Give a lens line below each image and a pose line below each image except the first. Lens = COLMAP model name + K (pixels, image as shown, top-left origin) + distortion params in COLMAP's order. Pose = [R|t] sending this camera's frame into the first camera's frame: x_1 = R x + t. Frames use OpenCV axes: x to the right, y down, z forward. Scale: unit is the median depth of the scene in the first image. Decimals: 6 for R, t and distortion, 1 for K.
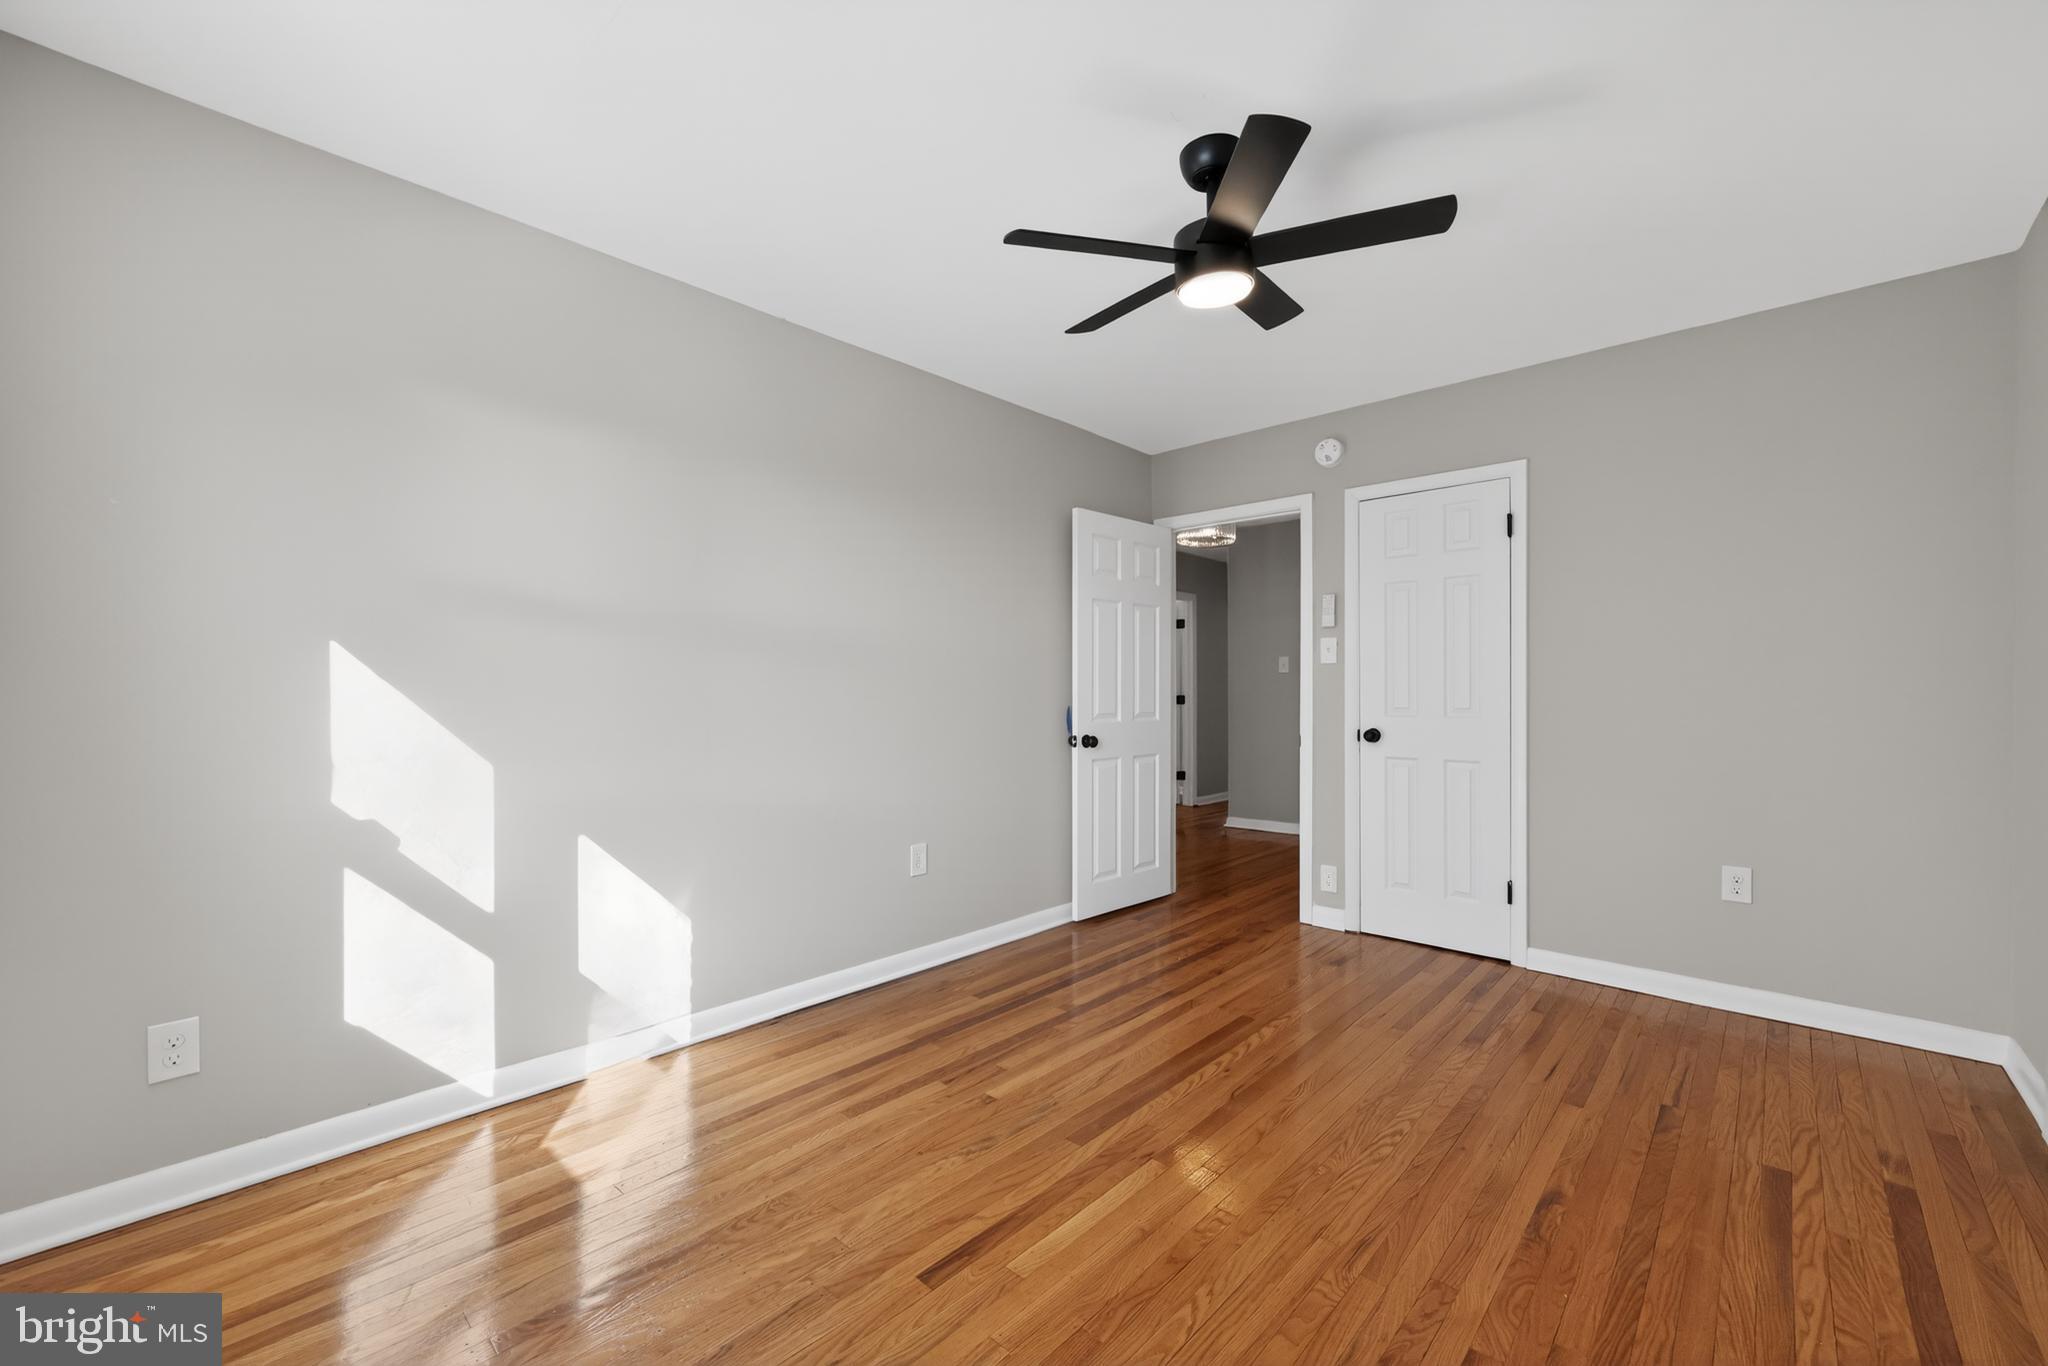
lens RADIAL K [[830.8, 0, 1024.0], [0, 830.8, 683.0], [0, 0, 1]] dist [0.000929, 0.000094]
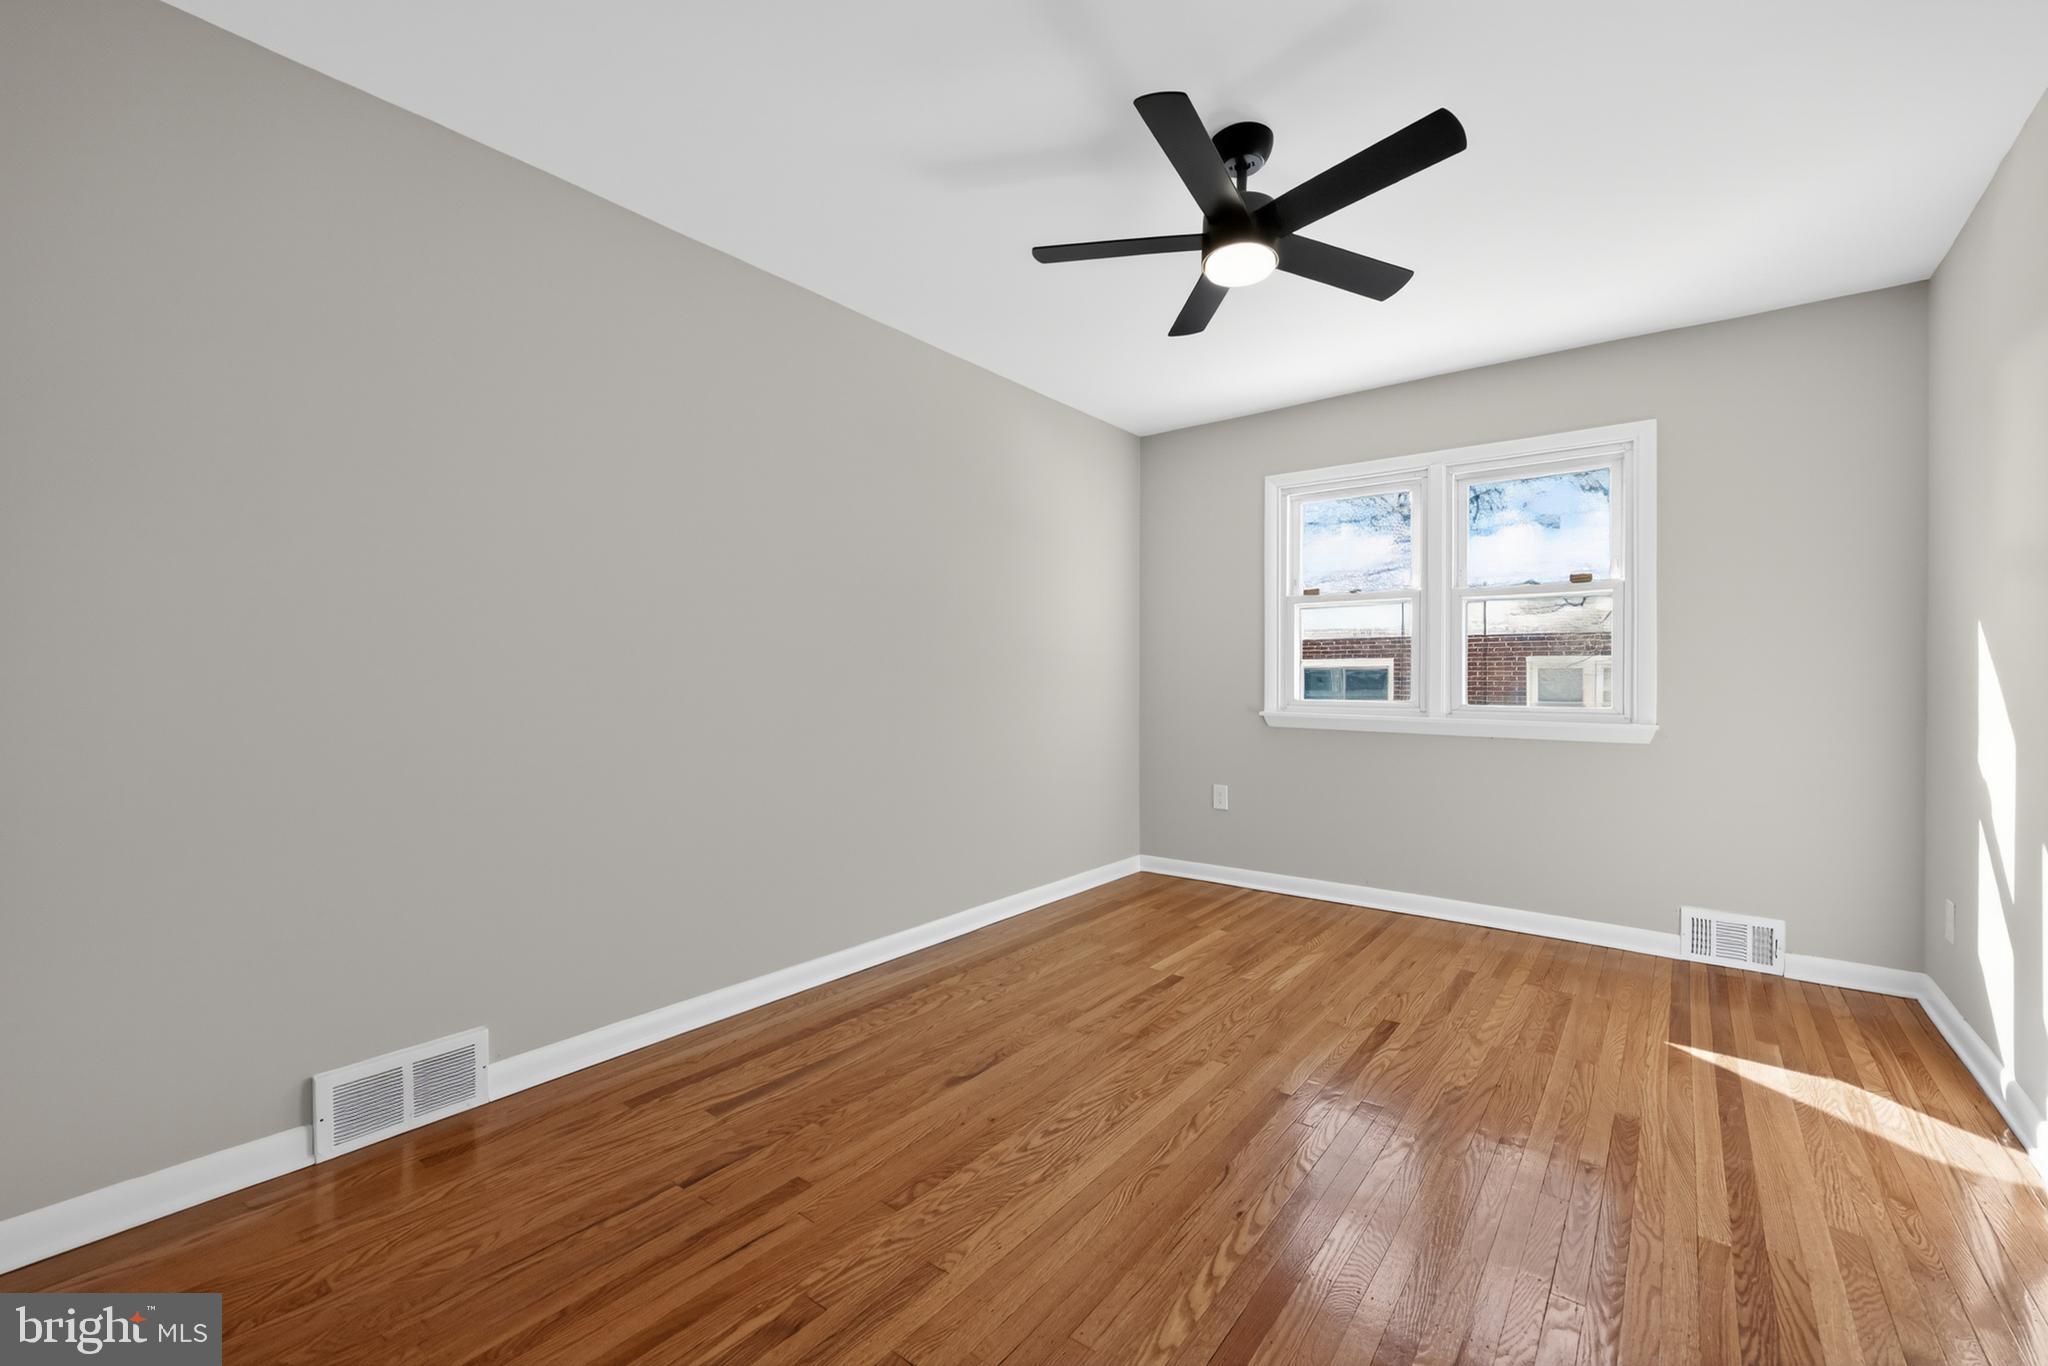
lens RADIAL K [[830.8, 0, 1024.0], [0, 830.8, 683.0], [0, 0, 1]] dist [0.000929, 0.000094]
pose [[-0.997598, -0.006634, -0.068955, 0.567642], [-0.005929, 0.999928, -0.010425, 0.046076], [0.069019, -0.009991, -0.997565, 2.014166]]
